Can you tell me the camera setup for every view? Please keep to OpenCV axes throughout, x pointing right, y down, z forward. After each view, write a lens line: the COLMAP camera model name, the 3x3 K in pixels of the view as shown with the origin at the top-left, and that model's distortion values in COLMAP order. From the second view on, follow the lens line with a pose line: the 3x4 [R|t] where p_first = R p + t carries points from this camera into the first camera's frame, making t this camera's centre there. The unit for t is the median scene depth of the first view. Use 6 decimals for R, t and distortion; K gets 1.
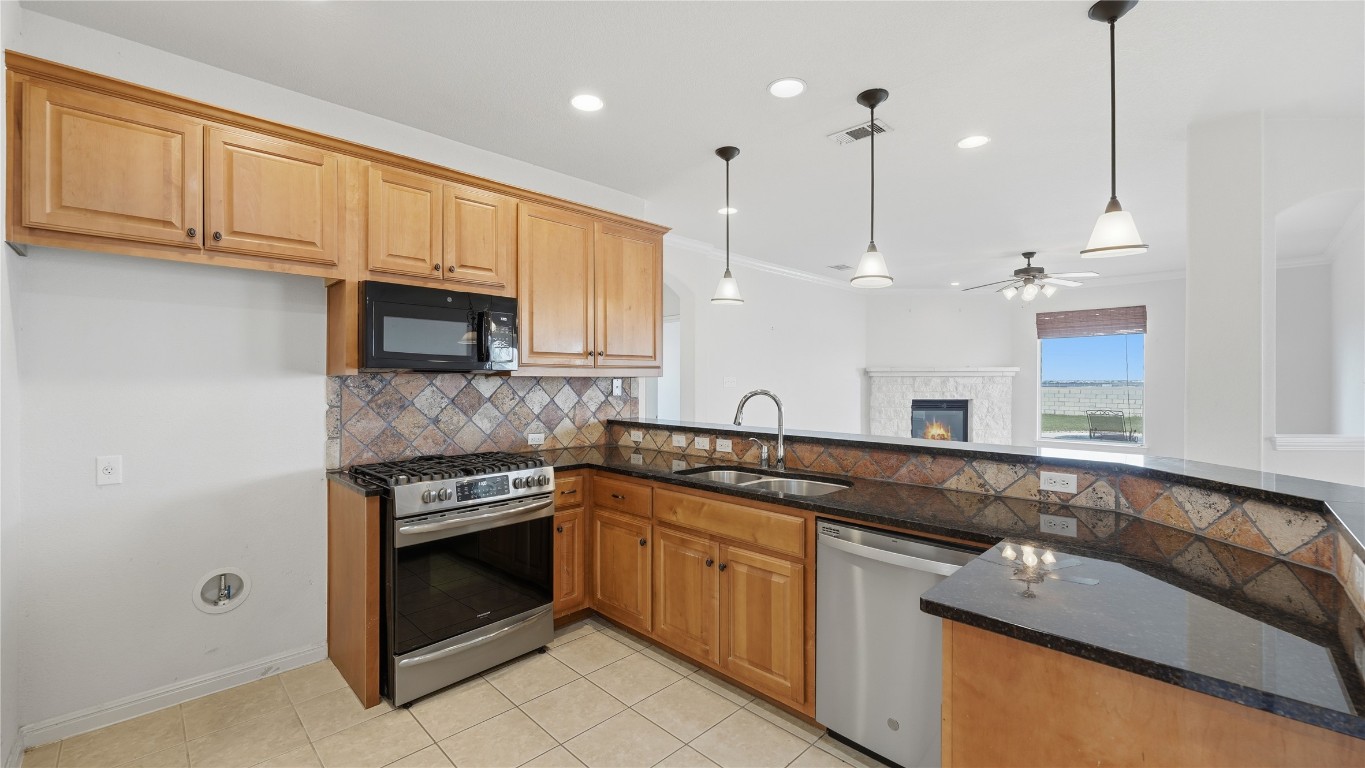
lens RADIAL K [[544.9, 0, 675.7], [0, 544.9, 380.6], [0, 0, 1]] dist [-0.003559, -0.000202]
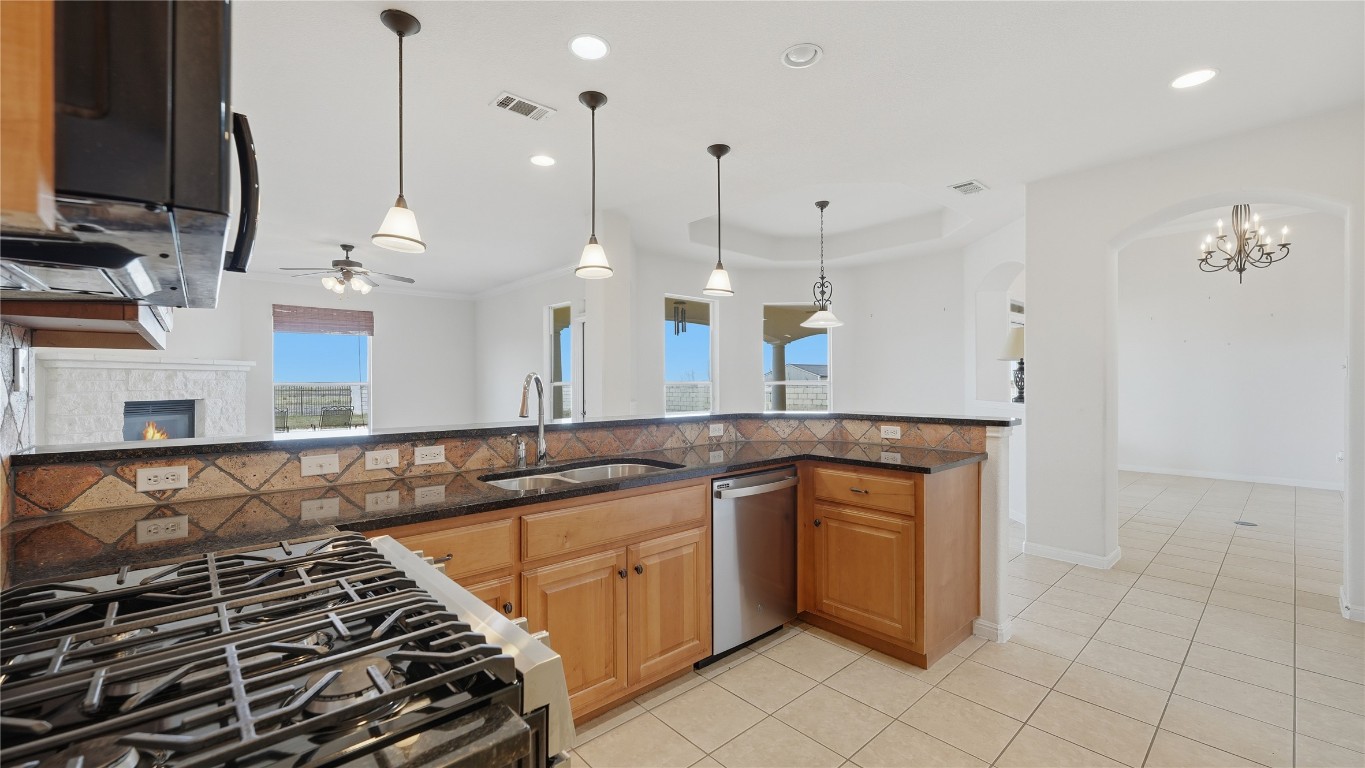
lens RADIAL K [[544.9, 0, 675.9], [0, 544.9, 382.4], [0, 0, 1]] dist [-0.003559, -0.000202]
pose [[0.064373, -0.002599, 0.997923, -0.594825], [0.002725, 0.999993, 0.002428, 0.027208], [-0.997922, 0.002563, 0.064380, 0.661292]]
